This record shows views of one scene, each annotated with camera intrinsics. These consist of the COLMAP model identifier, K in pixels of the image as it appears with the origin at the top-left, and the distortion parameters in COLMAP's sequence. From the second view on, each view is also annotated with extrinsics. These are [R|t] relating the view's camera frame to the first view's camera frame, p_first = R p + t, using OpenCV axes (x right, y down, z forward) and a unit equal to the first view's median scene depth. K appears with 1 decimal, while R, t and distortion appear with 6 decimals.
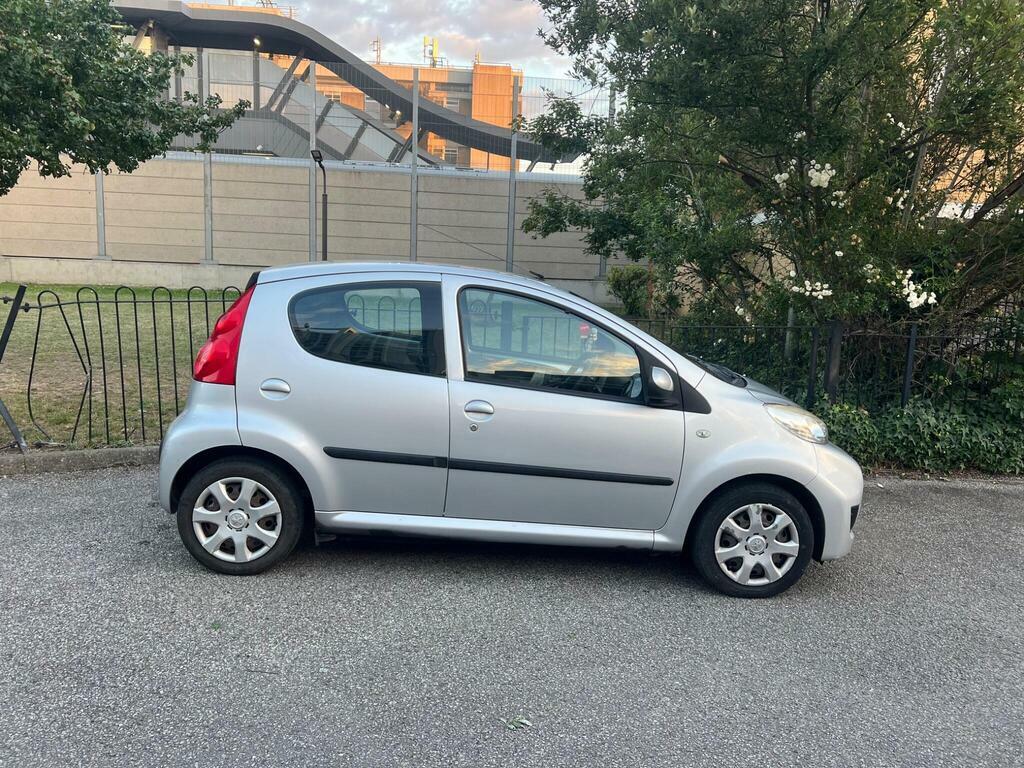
lens RADIAL K [[757.1, 0, 508.9], [0, 757.1, 369.3], [0, 0, 1]] dist [0.023775, -0.005749]
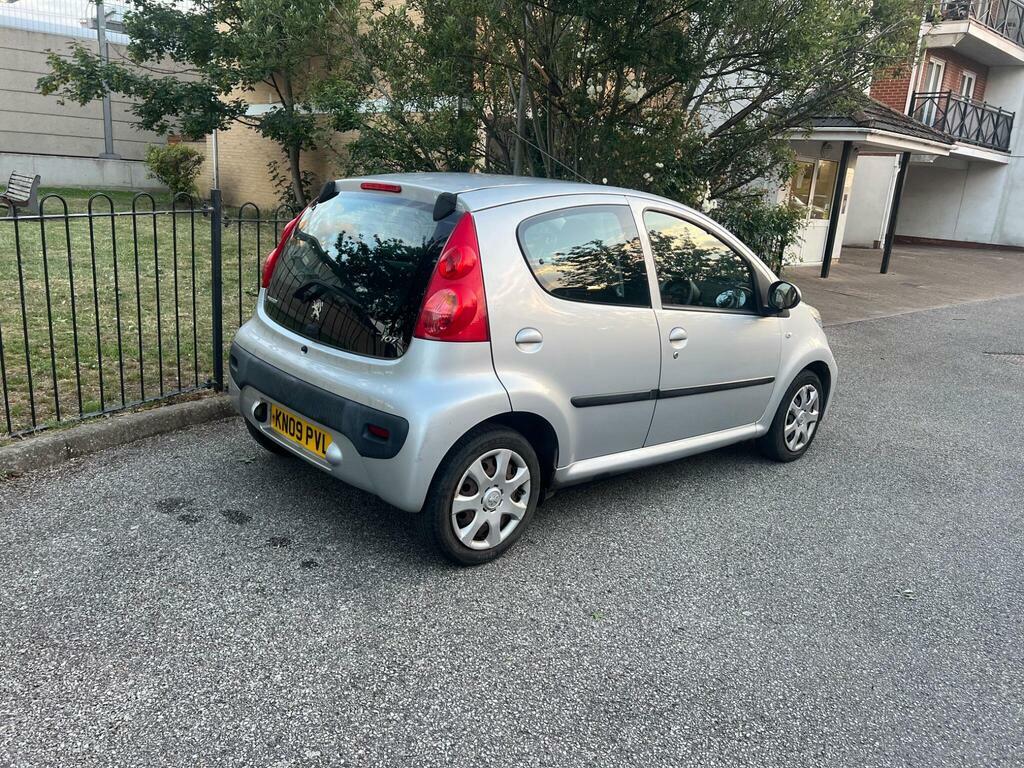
lens RADIAL K [[757.1, 0, 508.9], [0, 757.1, 369.3], [0, 0, 1]] dist [0.023775, -0.005749]
pose [[0.779405, -0.139267, 0.610846, -0.387735], [0.044145, 0.984766, 0.168191, -0.038956], [-0.624964, -0.104123, 0.773679, 0.164426]]
